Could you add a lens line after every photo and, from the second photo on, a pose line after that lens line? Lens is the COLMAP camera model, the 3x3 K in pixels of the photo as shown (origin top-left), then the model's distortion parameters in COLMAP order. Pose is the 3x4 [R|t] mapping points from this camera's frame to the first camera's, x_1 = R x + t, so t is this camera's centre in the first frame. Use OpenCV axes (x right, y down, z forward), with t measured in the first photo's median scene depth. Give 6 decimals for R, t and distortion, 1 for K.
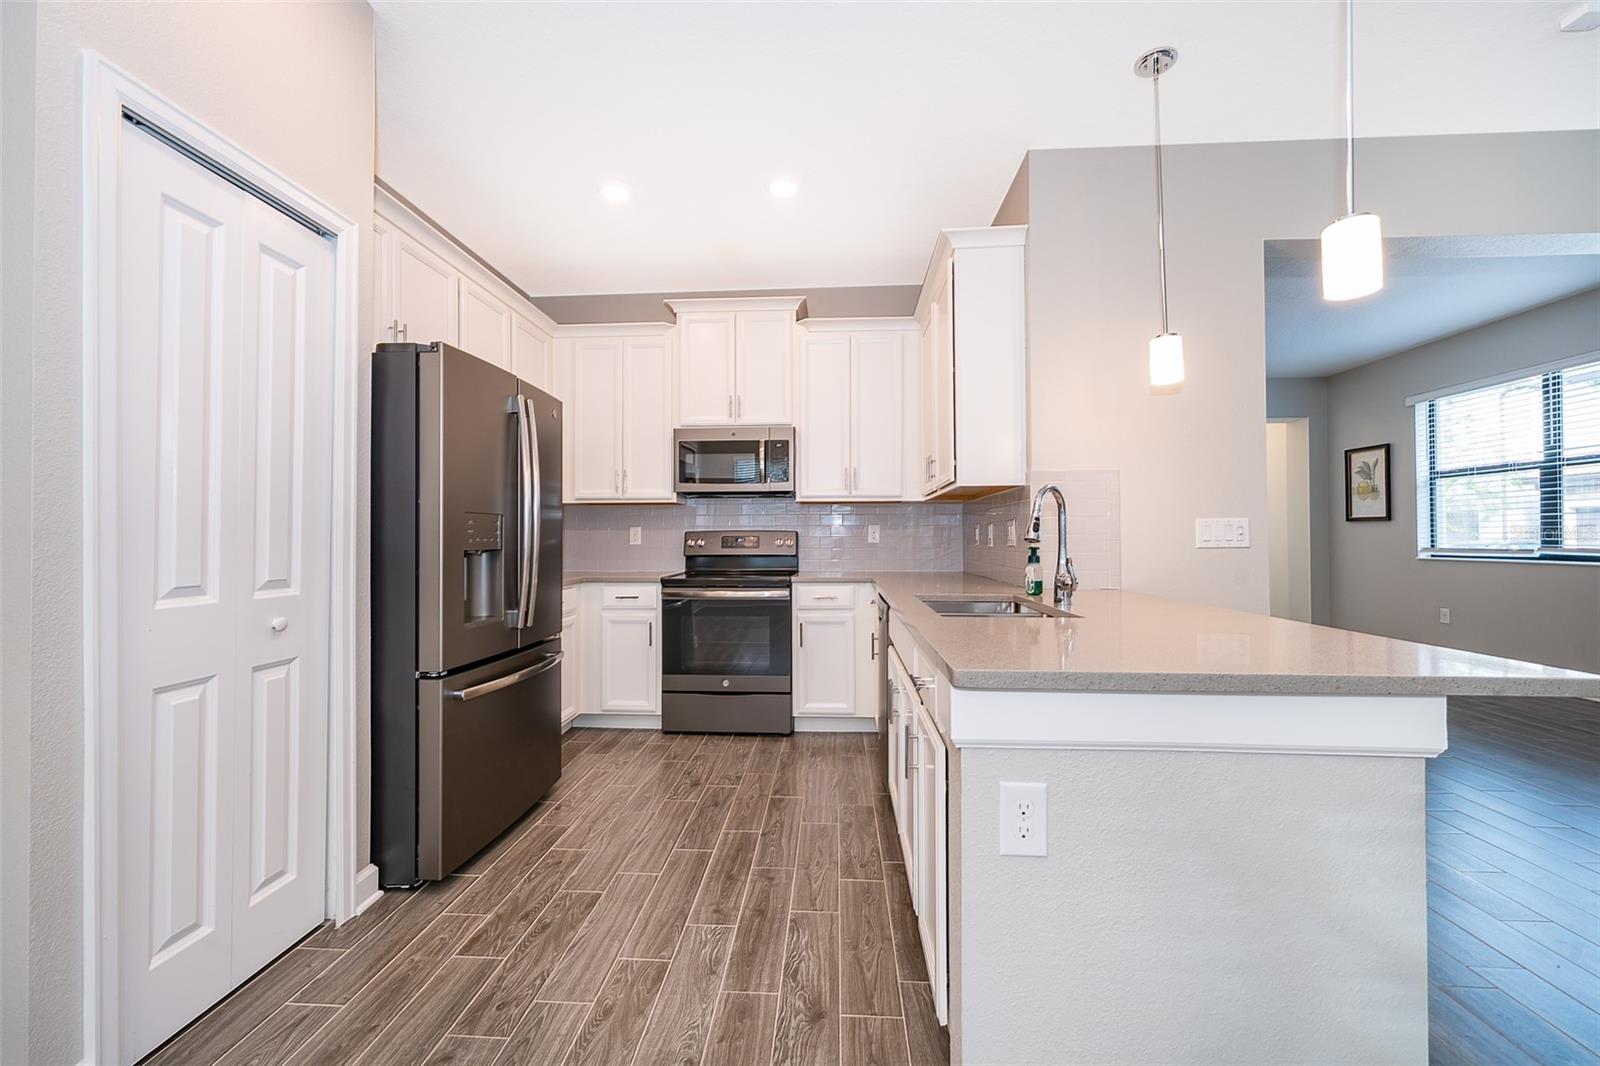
lens RADIAL K [[636.0, 0, 799.2], [0, 636.0, 530.4], [0, 0, 1]] dist [-0.001717, 0.000553]
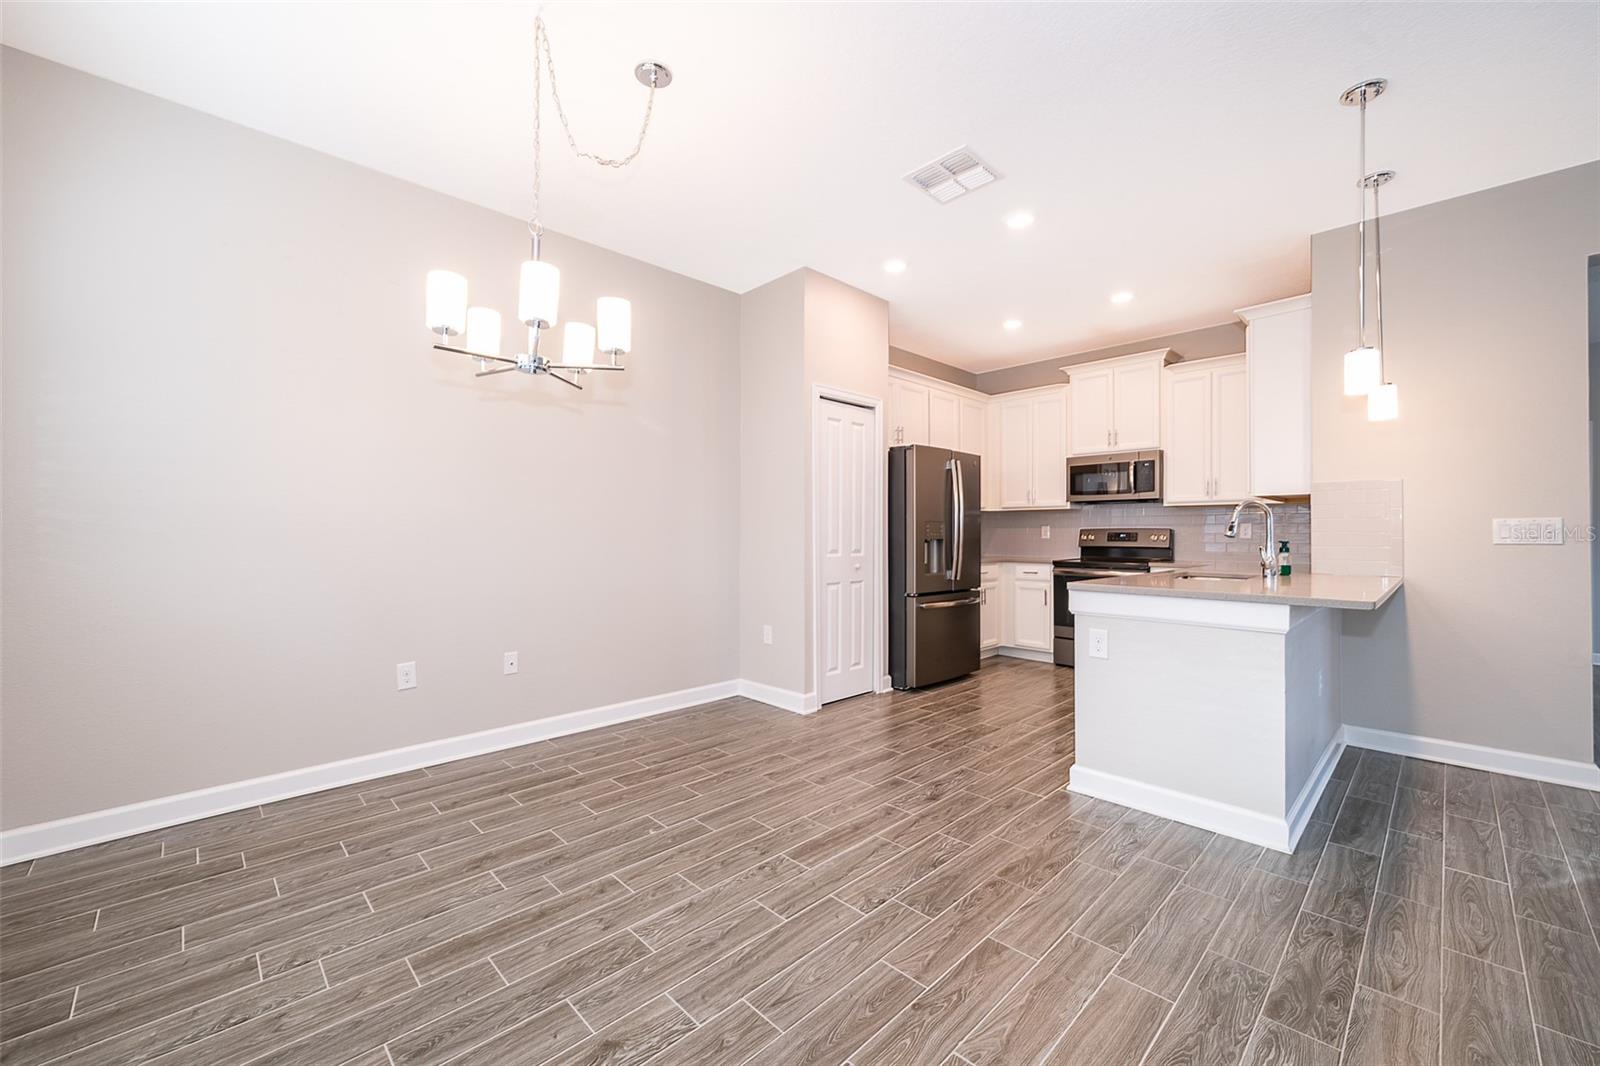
lens RADIAL K [[636.0, 0, 799.2], [0, 636.0, 530.4], [0, 0, 1]] dist [-0.001717, 0.000553]
pose [[0.737941, 0.000271, -0.674865, 0.348300], [0.003721, 0.999983, 0.004471, -0.004879], [0.674855, -0.005811, 0.737927, -0.496587]]
